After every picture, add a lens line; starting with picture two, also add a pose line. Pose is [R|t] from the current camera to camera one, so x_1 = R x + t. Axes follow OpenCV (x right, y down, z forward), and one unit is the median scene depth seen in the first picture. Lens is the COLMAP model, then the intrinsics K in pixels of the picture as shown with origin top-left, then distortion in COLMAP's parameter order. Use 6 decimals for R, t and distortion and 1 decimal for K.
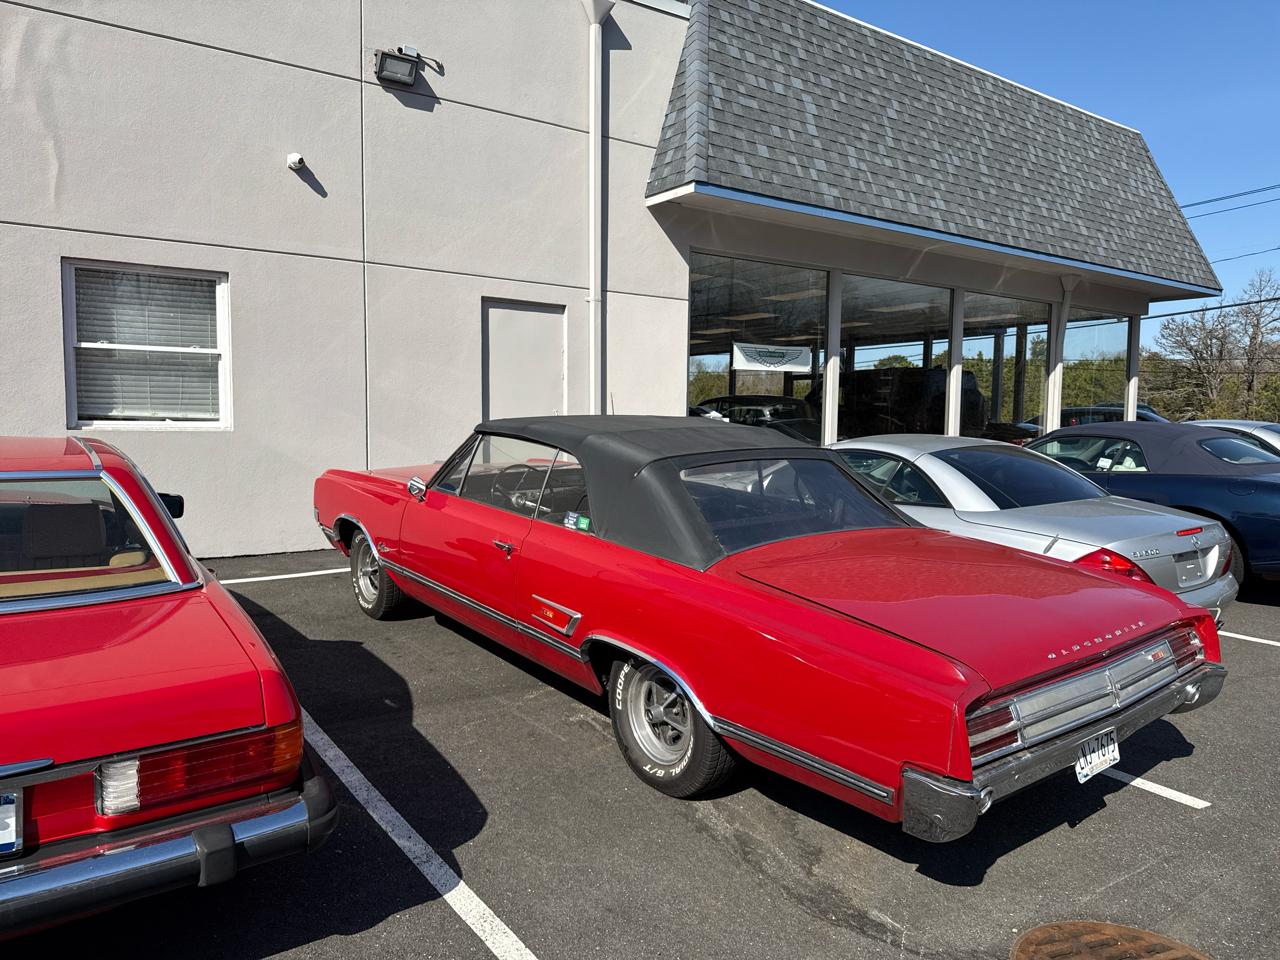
lens RADIAL K [[917.5, 0, 640.0], [0, 917.5, 480.0], [0, 0, 1]] dist [0.056275, -0.068892]
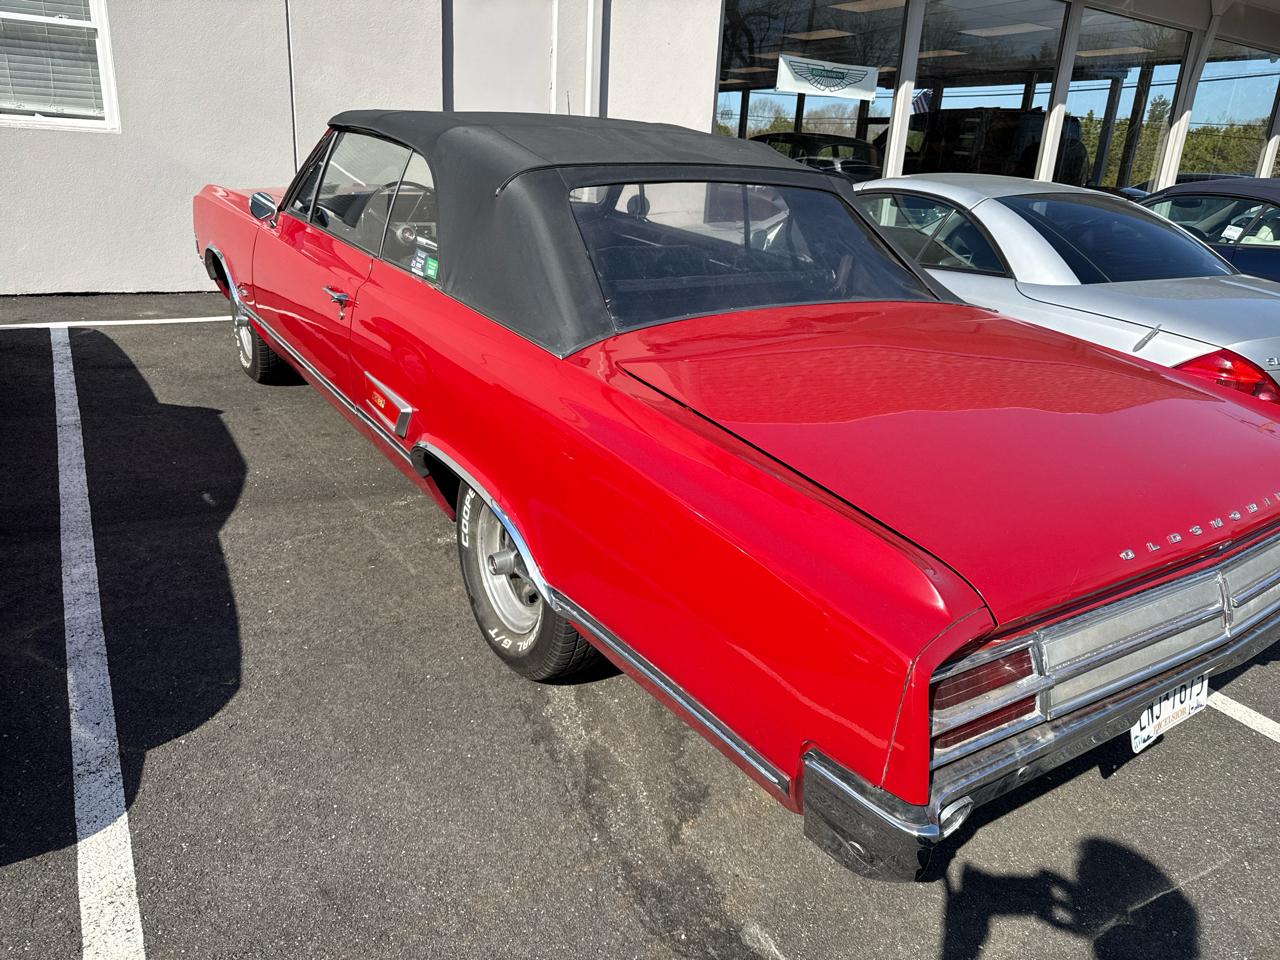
lens RADIAL K [[917.5, 0, 640.0], [0, 917.5, 480.0], [0, 0, 1]] dist [0.056275, -0.068892]
pose [[0.996249, 0.067937, -0.053588, 0.116643], [-0.052249, 0.965982, 0.253276, 0.016358], [0.068972, -0.249526, 0.965909, 0.291237]]
